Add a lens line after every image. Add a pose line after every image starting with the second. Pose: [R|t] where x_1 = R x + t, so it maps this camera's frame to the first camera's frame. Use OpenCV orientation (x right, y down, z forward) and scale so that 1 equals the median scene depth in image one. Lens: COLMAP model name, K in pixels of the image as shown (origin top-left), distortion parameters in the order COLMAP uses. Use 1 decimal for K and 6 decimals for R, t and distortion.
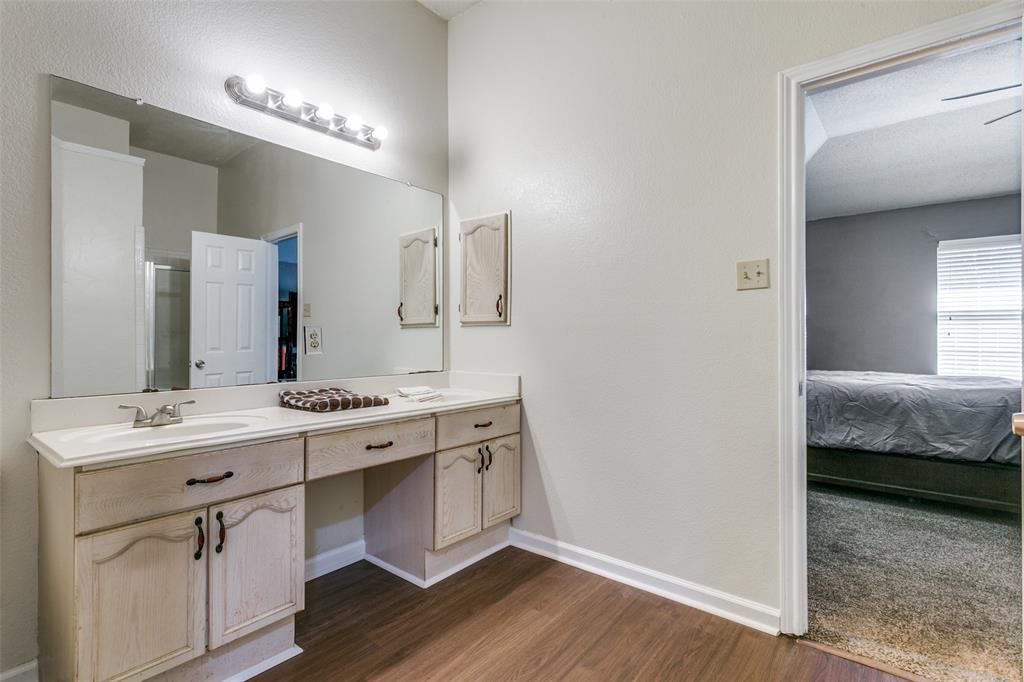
lens RADIAL K [[486.8, 0, 512.1], [0, 486.8, 342.3], [0, 0, 1]] dist [0.005037, 0.002215]
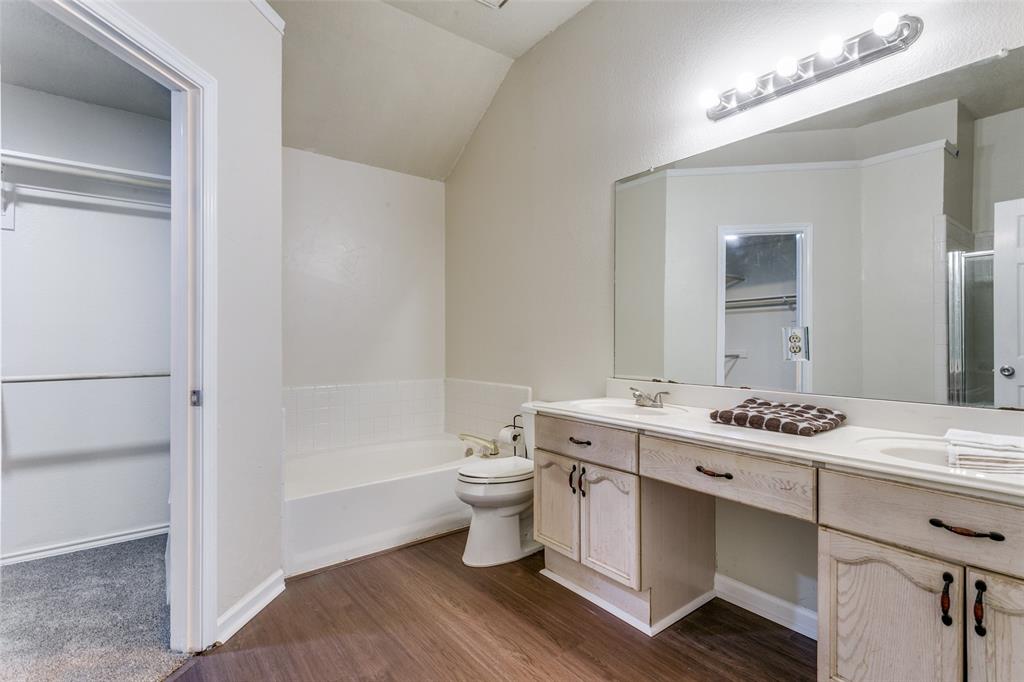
lens RADIAL K [[486.8, 0, 510.0], [0, 486.8, 339.3], [0, 0, 1]] dist [0.005037, 0.002215]
pose [[-0.225143, 0.001335, -0.974325, 0.598853], [-0.000542, 0.999999, 0.001495, -0.014547], [0.974326, 0.000864, -0.225142, 0.831897]]
